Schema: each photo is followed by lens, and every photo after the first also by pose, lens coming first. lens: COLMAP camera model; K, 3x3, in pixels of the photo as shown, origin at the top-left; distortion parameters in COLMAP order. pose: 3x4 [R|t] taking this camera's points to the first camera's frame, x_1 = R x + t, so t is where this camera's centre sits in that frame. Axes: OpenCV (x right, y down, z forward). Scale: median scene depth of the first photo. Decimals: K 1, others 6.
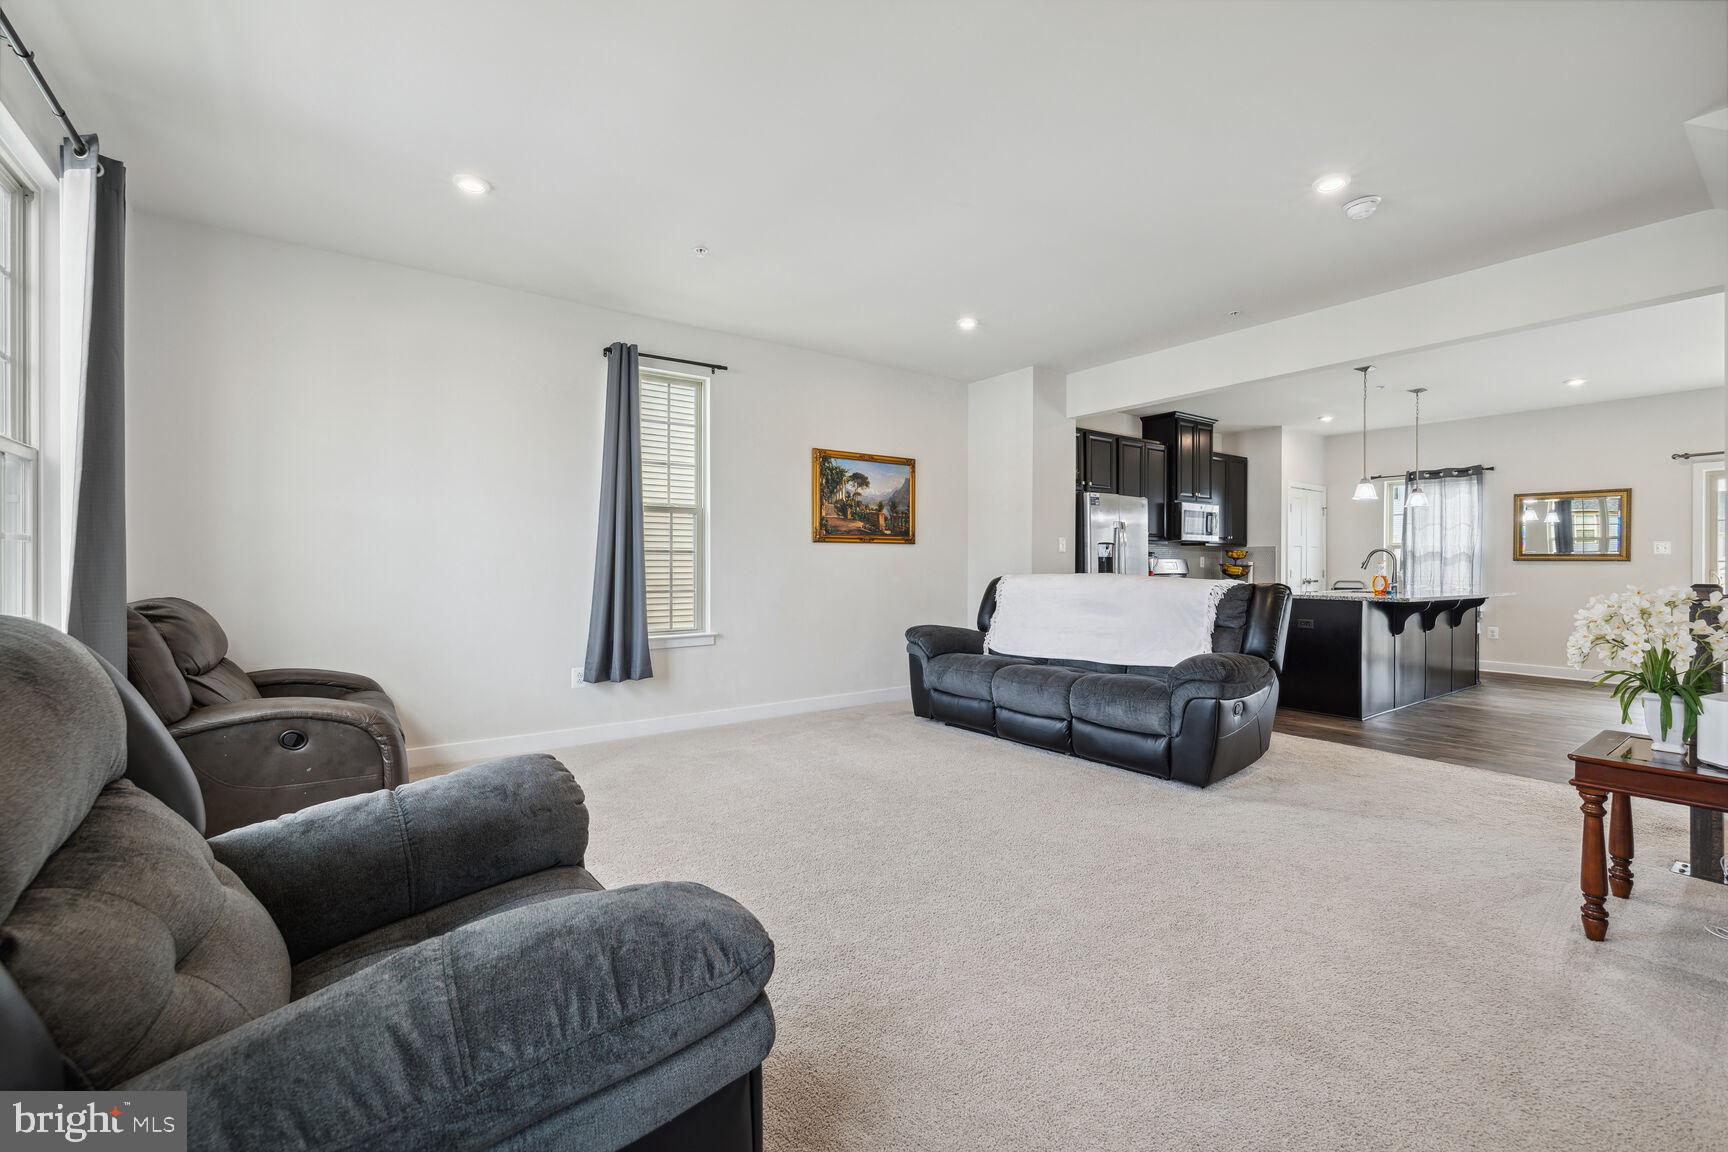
lens RADIAL K [[724.3, 0, 871.0], [0, 724.3, 561.7], [0, 0, 1]] dist [-0.000293, -0.000378]
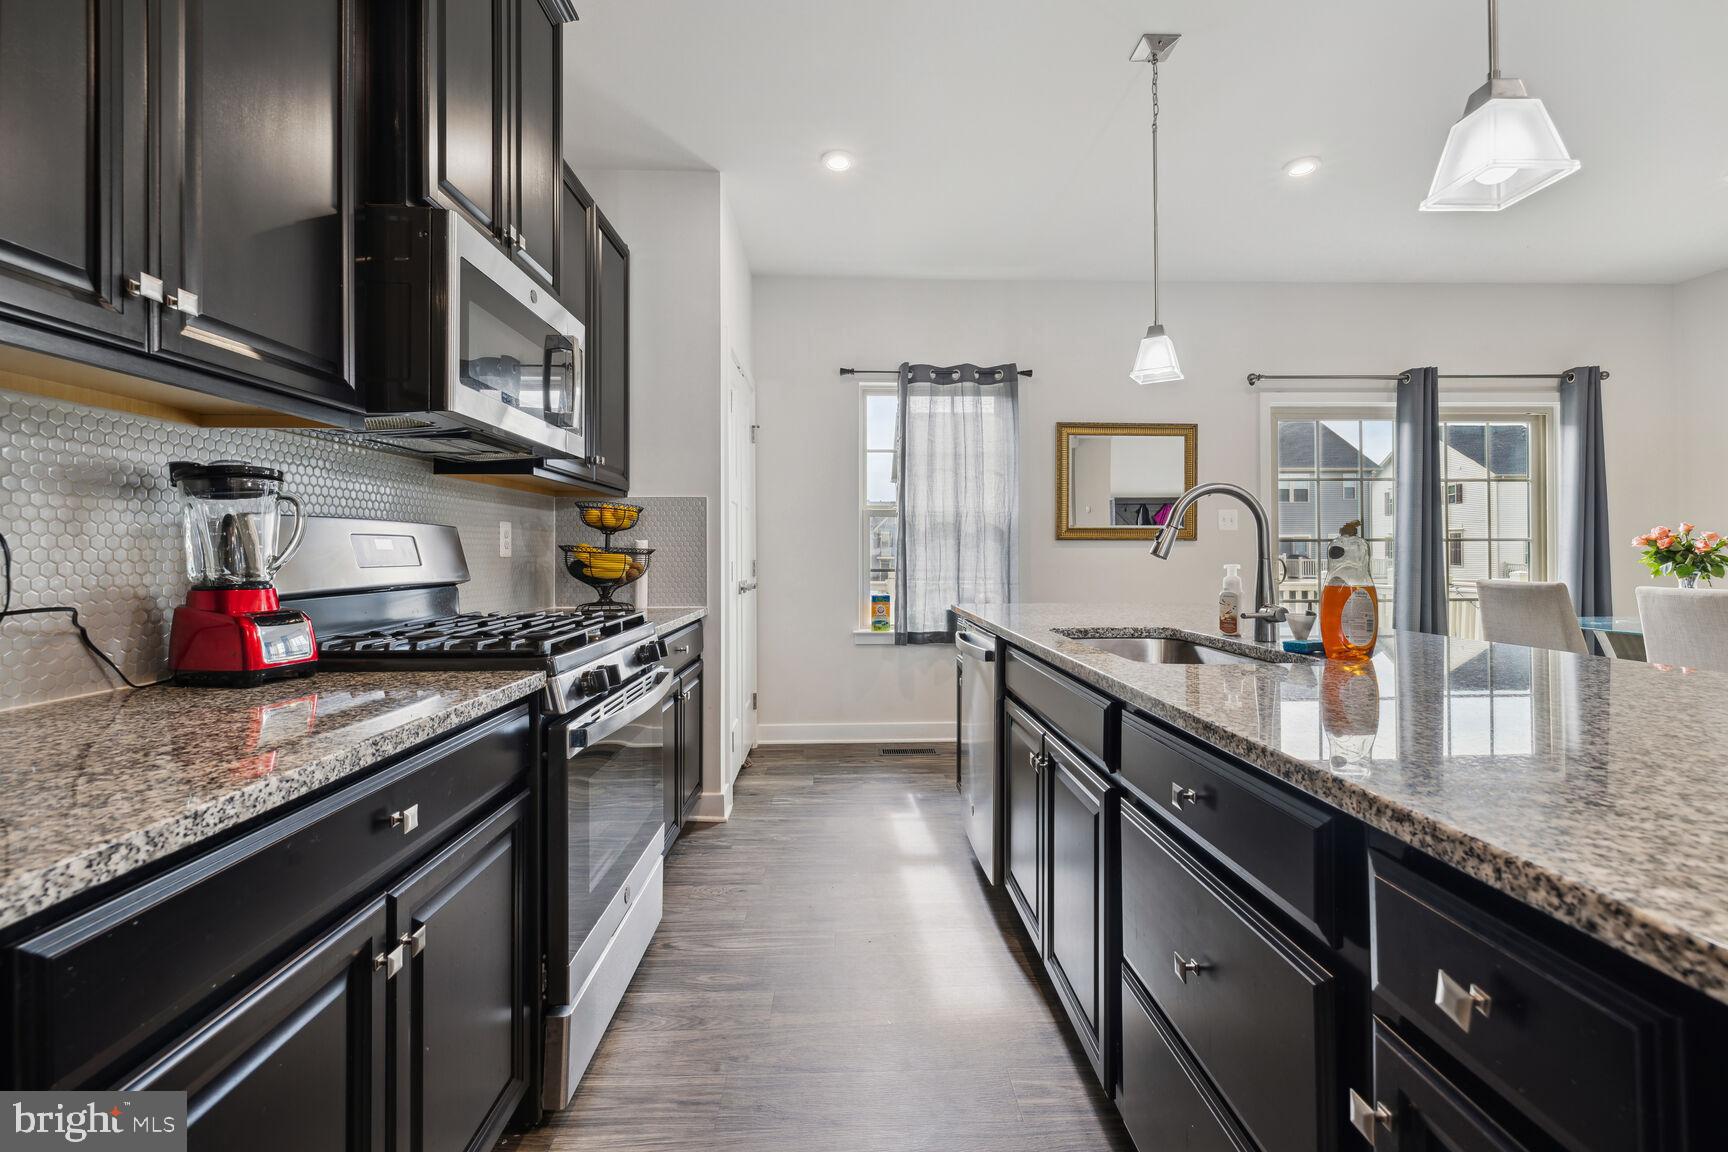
lens RADIAL K [[724.3, 0, 871.0], [0, 724.3, 561.7], [0, 0, 1]] dist [-0.000293, -0.000378]
pose [[0.559086, -0.018040, 0.828913, 0.318566], [-0.003984, 0.999693, 0.024444, 0.002274], [-0.829100, -0.016969, 0.558843, 0.766568]]
